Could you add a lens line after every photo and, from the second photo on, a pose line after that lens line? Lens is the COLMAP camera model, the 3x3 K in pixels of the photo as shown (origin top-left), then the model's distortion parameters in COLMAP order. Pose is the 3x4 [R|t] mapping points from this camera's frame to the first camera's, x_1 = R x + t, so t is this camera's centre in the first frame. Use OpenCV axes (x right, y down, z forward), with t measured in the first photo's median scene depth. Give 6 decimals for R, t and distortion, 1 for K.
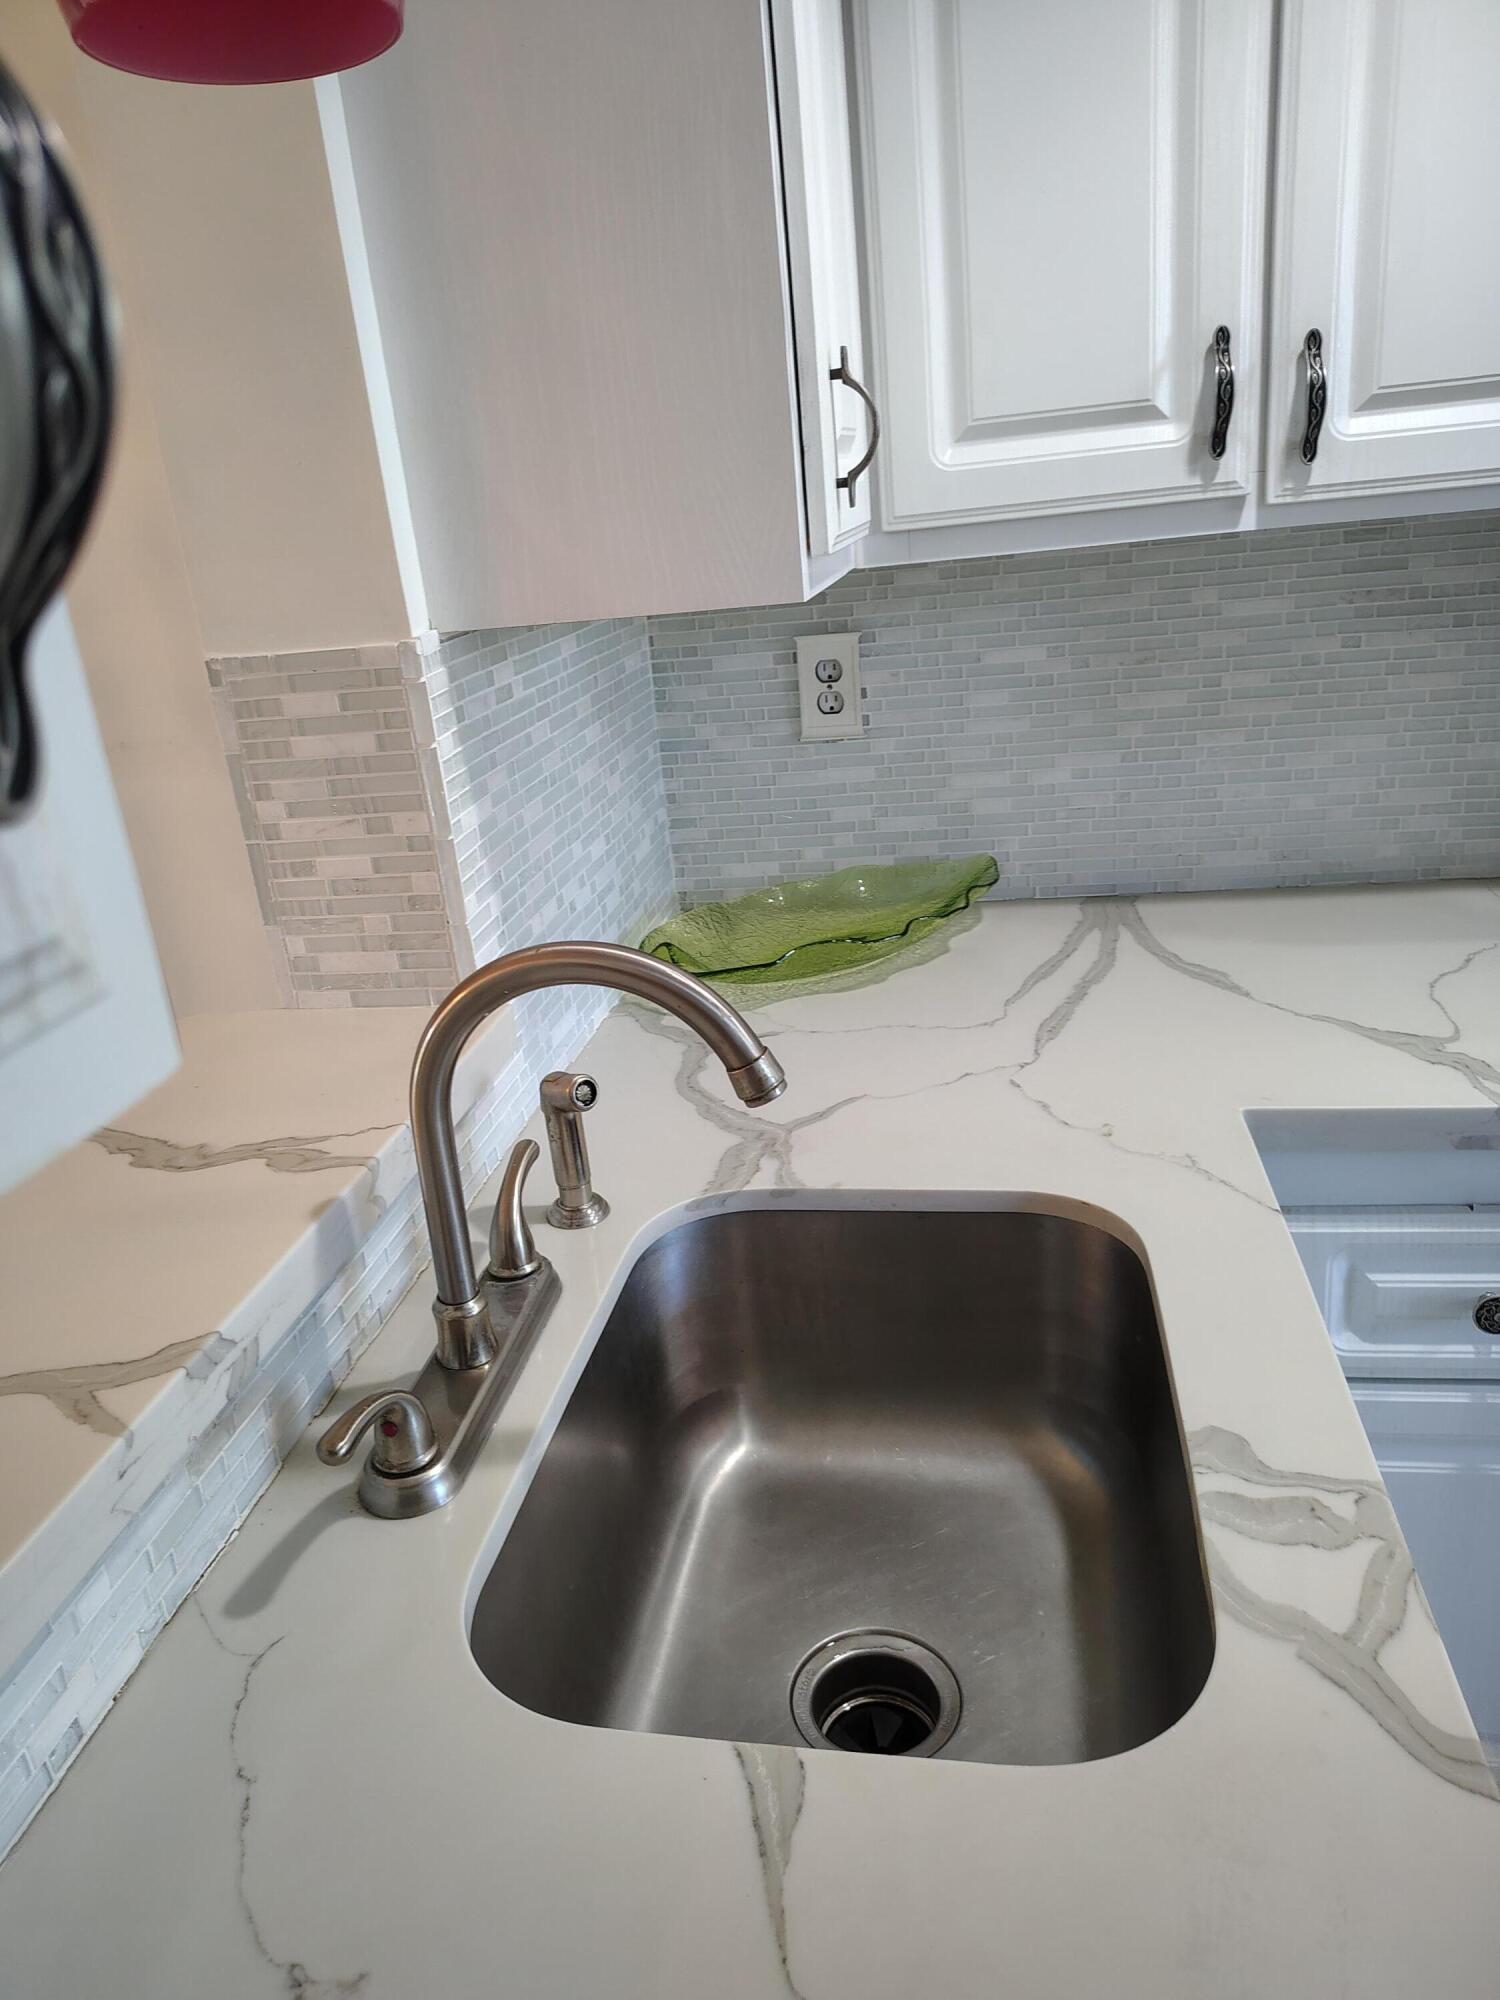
lens RADIAL K [[1377.8, 0, 732.7], [0, 1377.8, 1004.7], [0, 0, 1]] dist [0.030539, -0.039114]
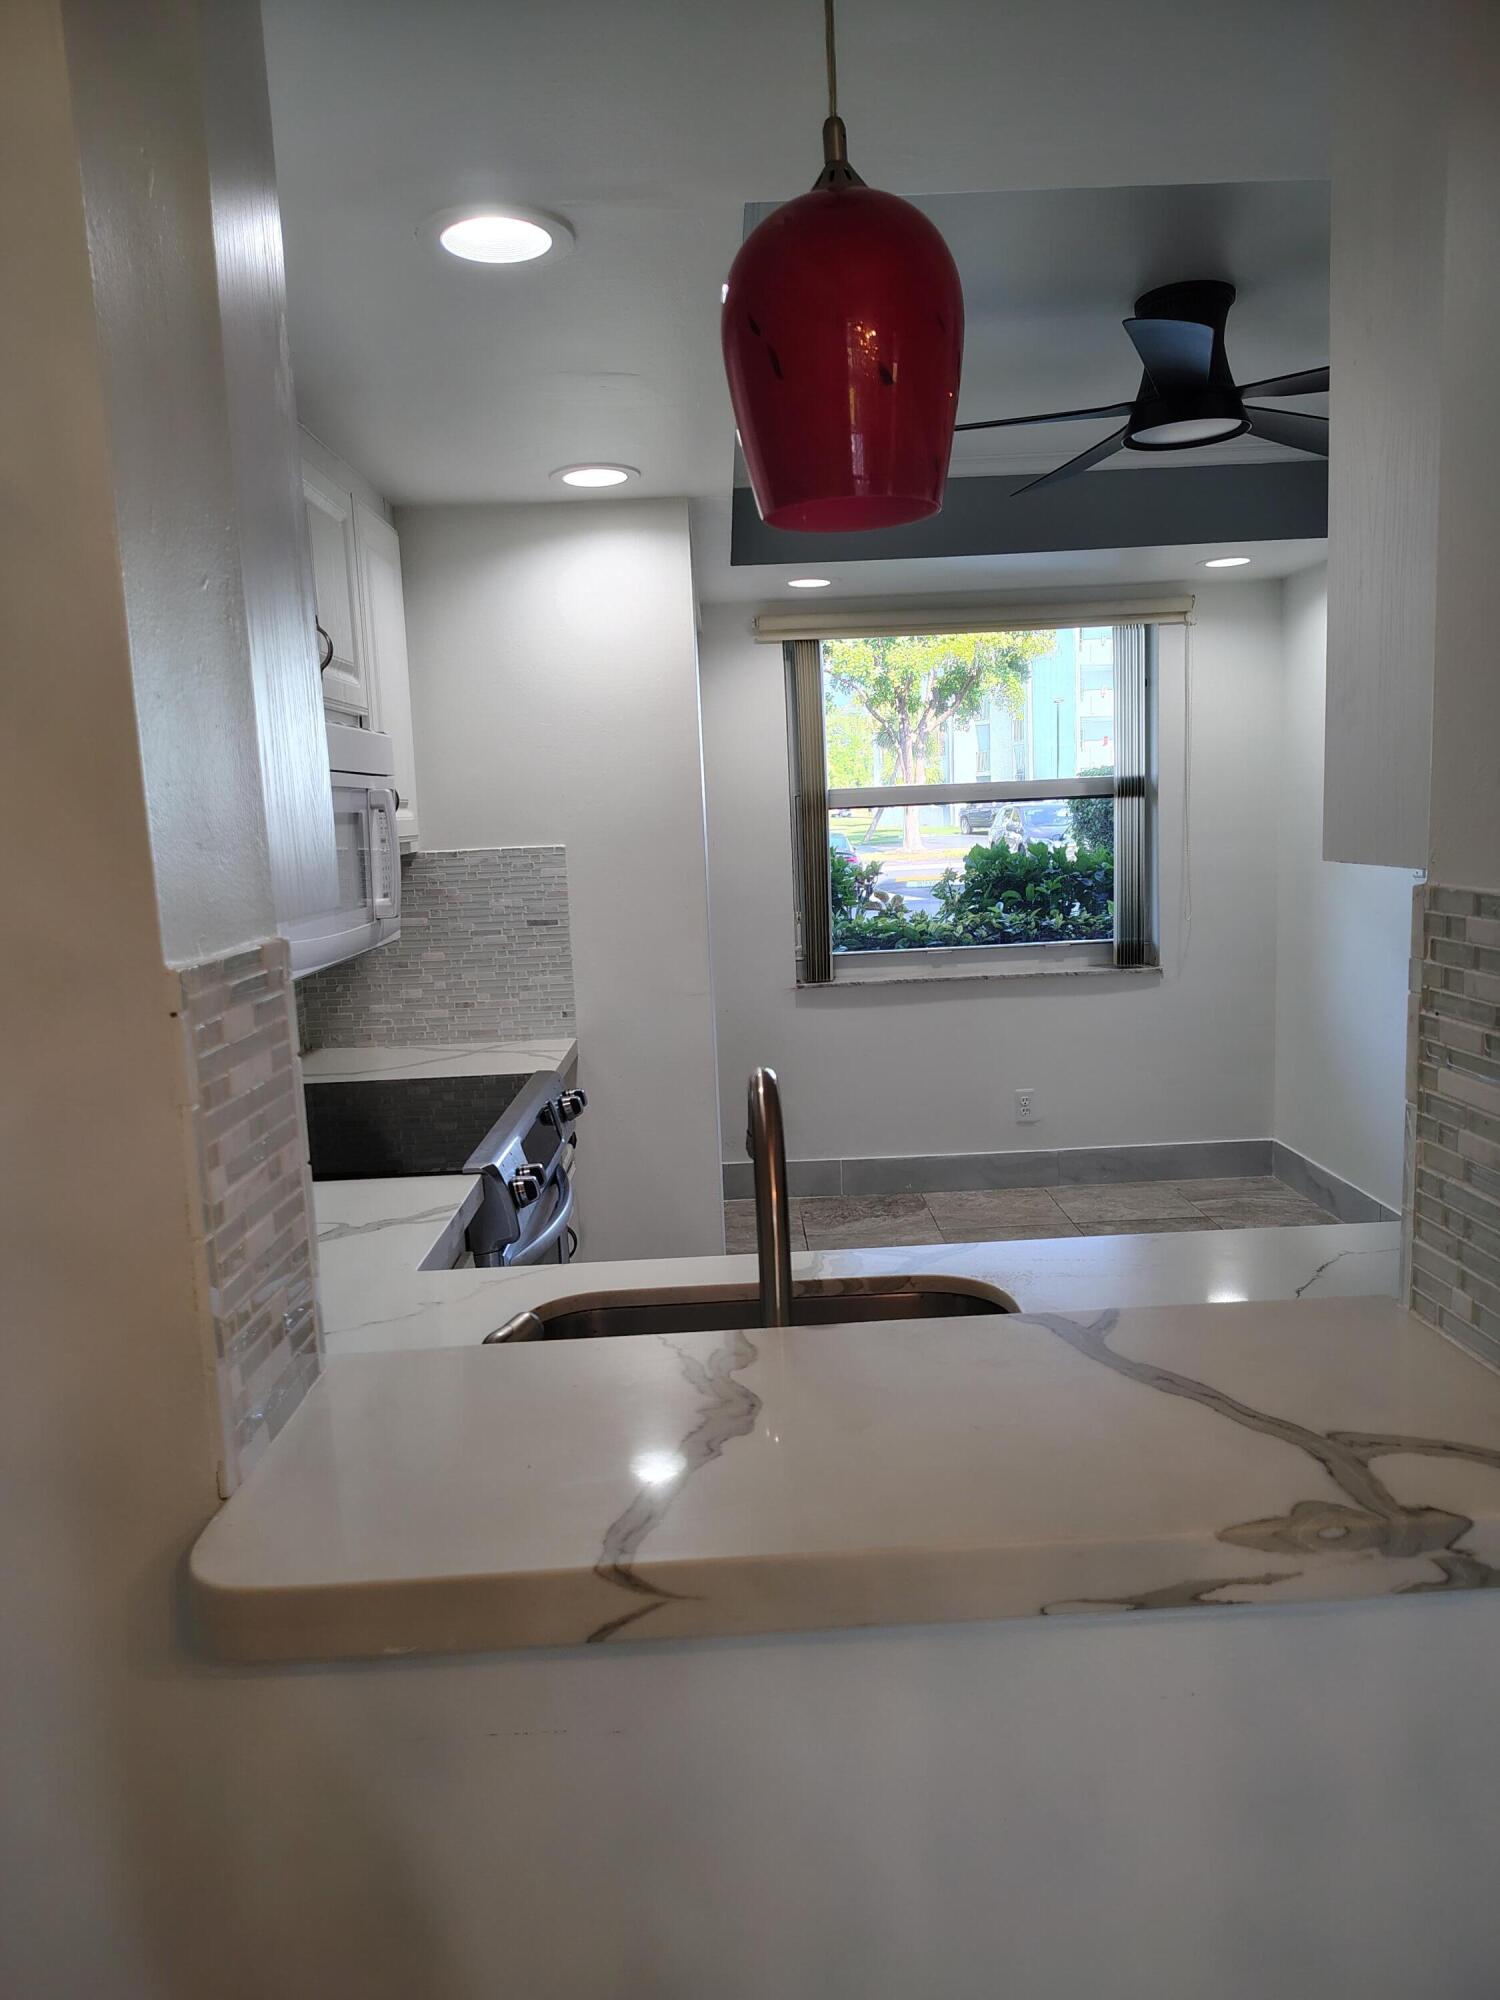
lens RADIAL K [[1377.8, 0, 751.1], [0, 1377.8, 1020.4], [0, 0, 1]] dist [0.030539, -0.039114]
pose [[-0.194413, -0.049613, 0.979664, -1.017555], [0.402502, 0.906735, 0.125795, -0.186735], [-0.894537, 0.418773, -0.156312, 0.806942]]
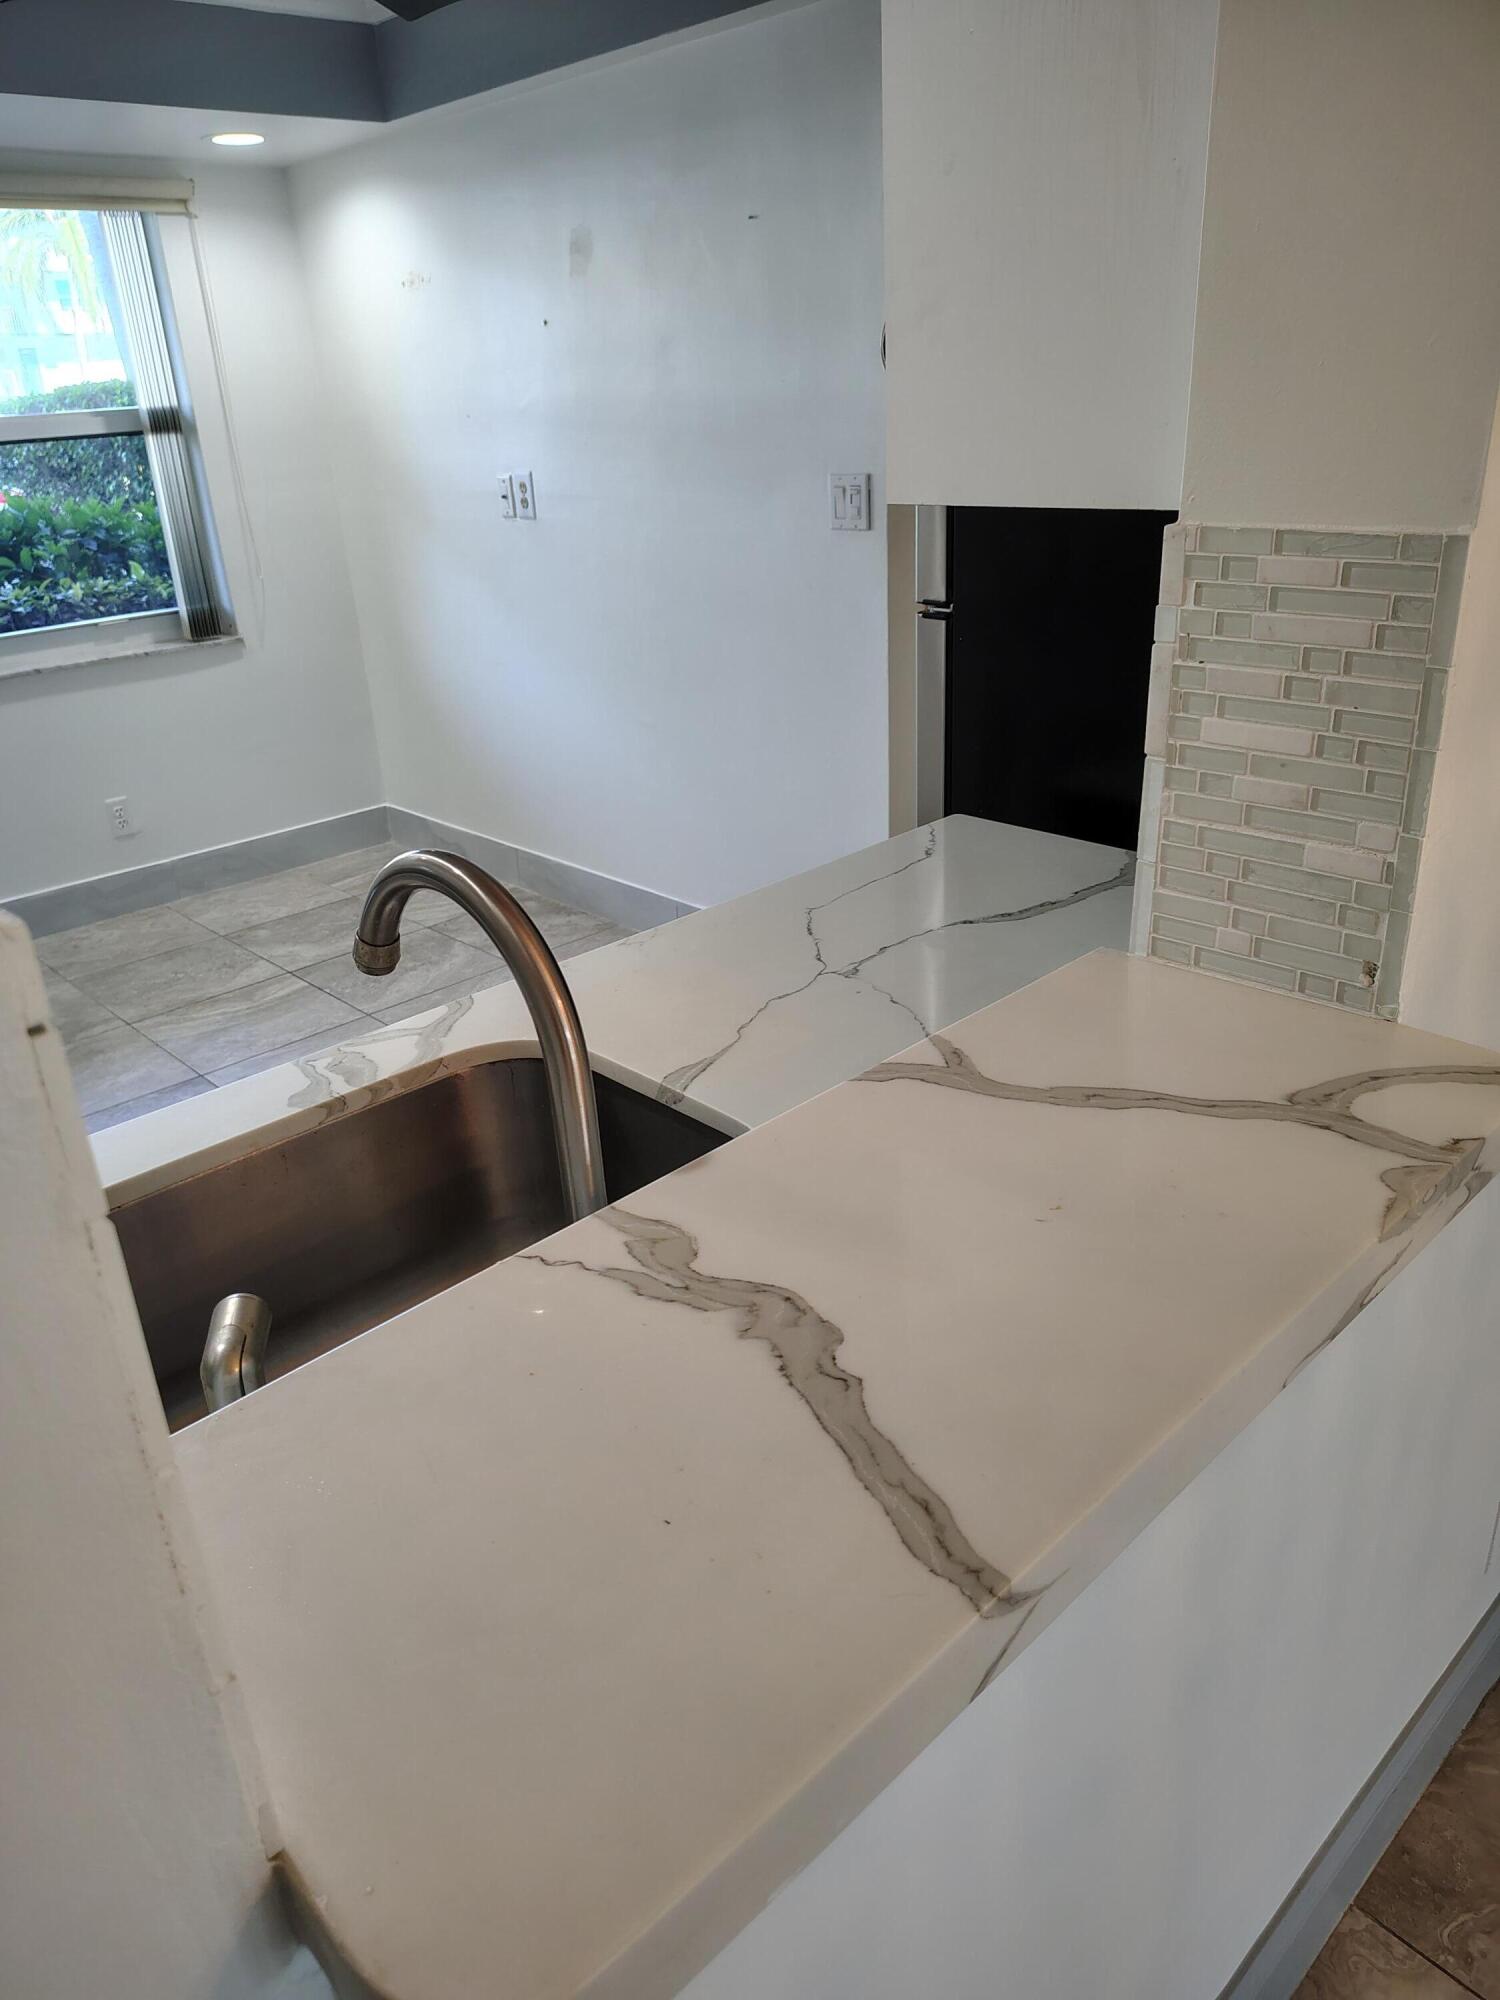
lens RADIAL K [[1377.8, 0, 748.9], [0, 1377.8, 1002.5], [0, 0, 1]] dist [0.030539, -0.039114]
pose [[-0.798229, -0.118117, 0.590660, -0.610072], [0.324347, 0.742004, 0.586710, -0.326021], [-0.507572, 0.659908, -0.553978, 1.012864]]
